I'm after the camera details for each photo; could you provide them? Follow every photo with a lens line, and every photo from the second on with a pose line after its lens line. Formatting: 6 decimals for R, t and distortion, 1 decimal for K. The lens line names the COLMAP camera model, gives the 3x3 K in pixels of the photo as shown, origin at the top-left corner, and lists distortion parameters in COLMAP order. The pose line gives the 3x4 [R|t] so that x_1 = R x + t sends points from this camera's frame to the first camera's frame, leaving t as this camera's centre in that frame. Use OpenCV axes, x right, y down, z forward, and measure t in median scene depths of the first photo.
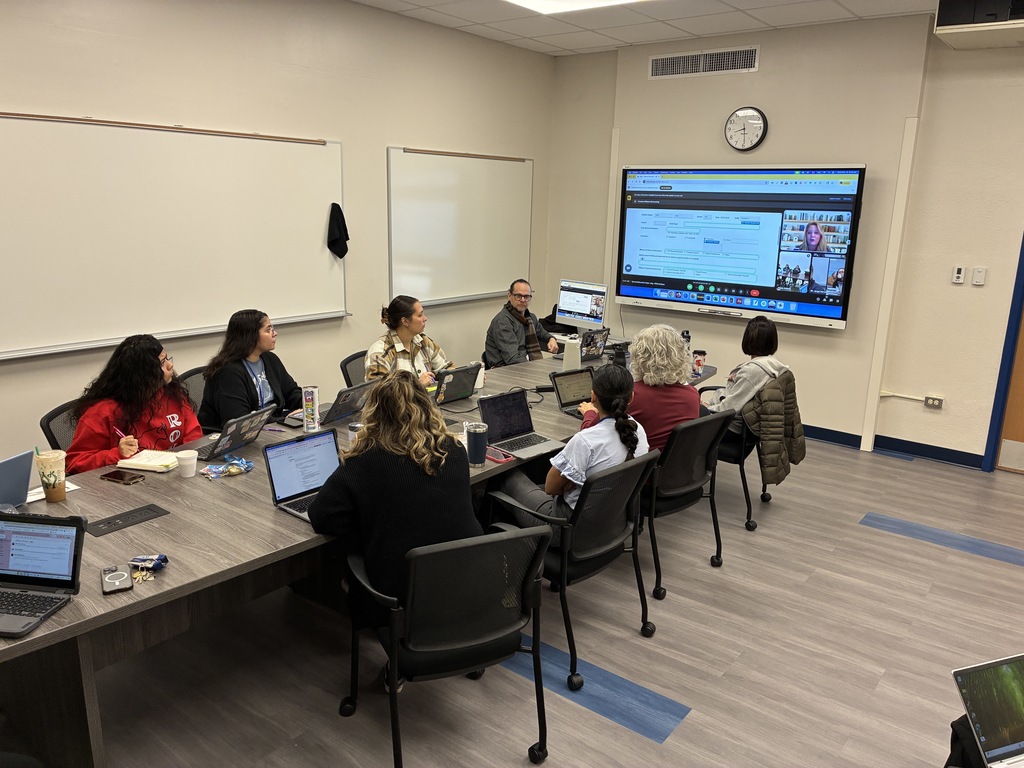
lens RADIAL K [[768.0, 0, 517.0], [0, 768.0, 380.2], [0, 0, 1]] dist [0.070257, -0.104260]
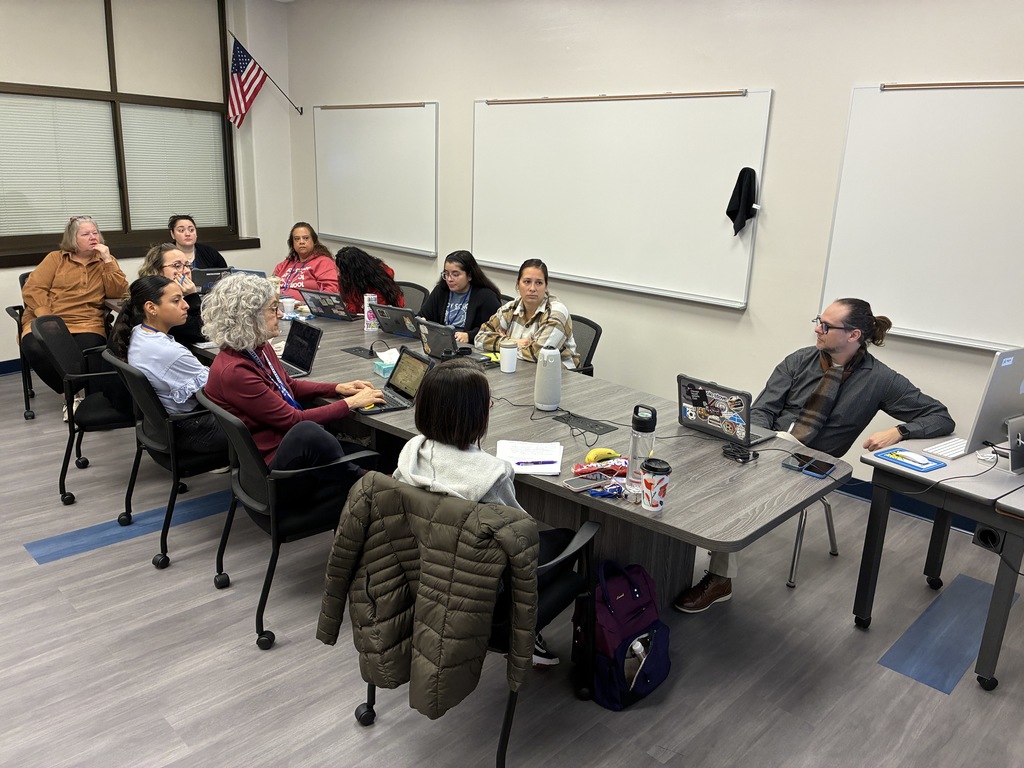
lens RADIAL K [[768.0, 0, 517.0], [0, 768.0, 380.2], [0, 0, 1]] dist [0.070257, -0.104260]
pose [[-0.115785, 0.234351, -0.965232, 0.877224], [-0.270777, 0.927515, 0.257675, -0.232087], [0.955654, 0.291197, -0.043935, 1.215486]]
